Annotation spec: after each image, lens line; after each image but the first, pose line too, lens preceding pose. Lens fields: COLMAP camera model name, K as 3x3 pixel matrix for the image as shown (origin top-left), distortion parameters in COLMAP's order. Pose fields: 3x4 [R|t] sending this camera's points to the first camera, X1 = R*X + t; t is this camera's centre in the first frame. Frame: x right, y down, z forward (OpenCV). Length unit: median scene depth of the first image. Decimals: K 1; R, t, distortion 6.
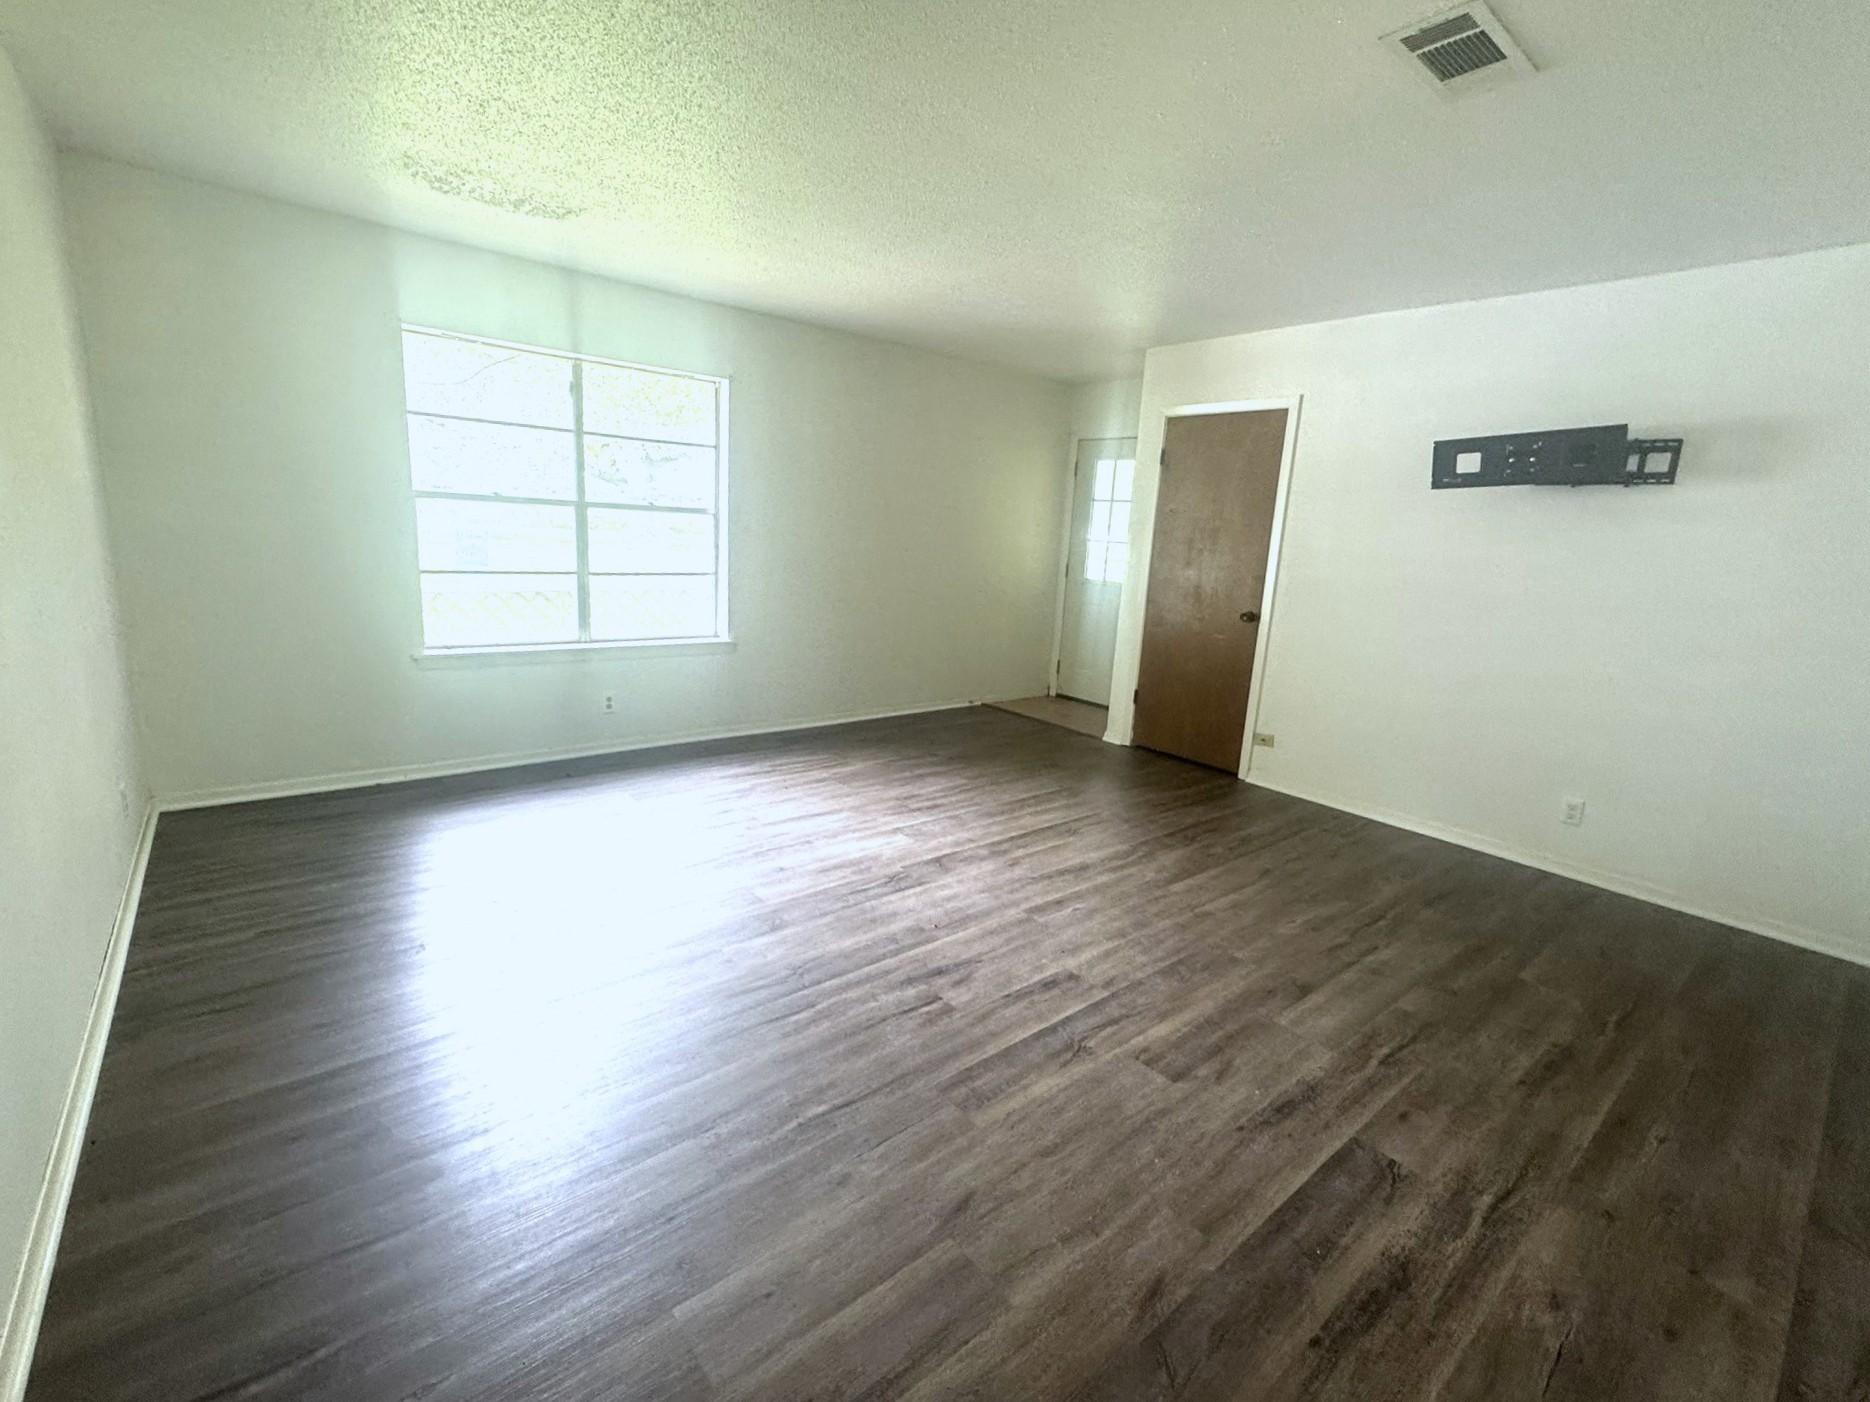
lens RADIAL K [[814.8, 0, 935.0], [0, 814.8, 701.0], [0, 0, 1]] dist [-0.000996, -0.000100]
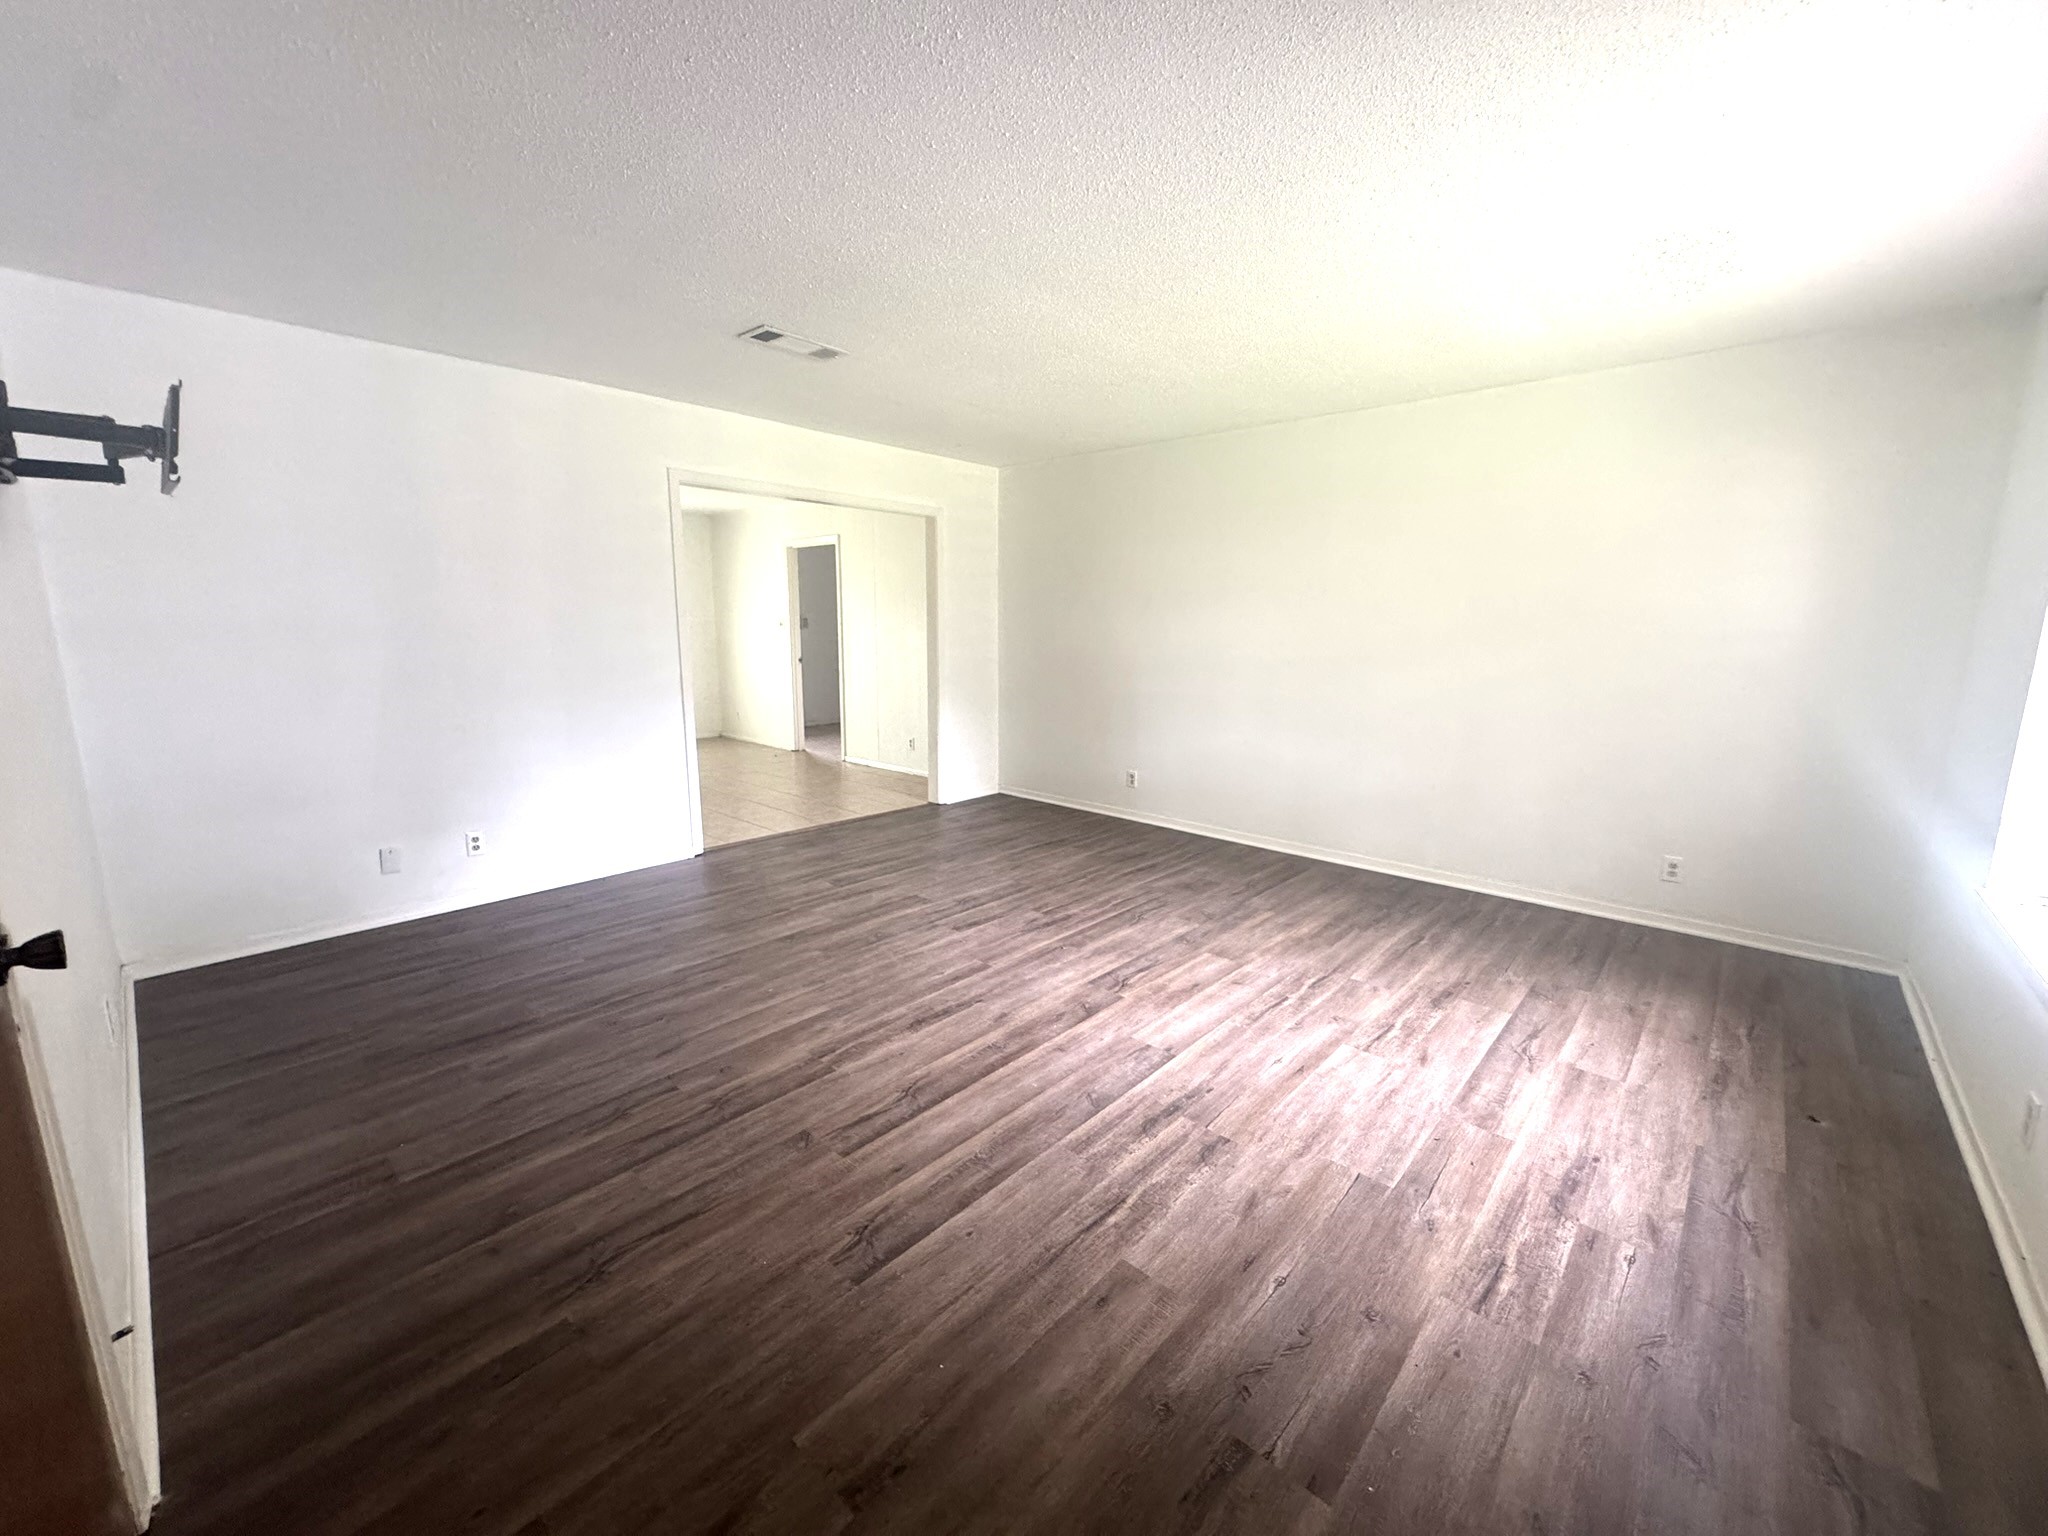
lens RADIAL K [[819.3, 0, 1022.0], [0, 819.3, 771.1], [0, 0, 1]] dist [-0.000053, 0.000176]
pose [[-0.988756, -0.034975, -0.145389, 0.220260], [-0.088012, 0.922139, 0.376714, -0.377027], [0.120893, 0.385274, -0.914849, 1.783522]]
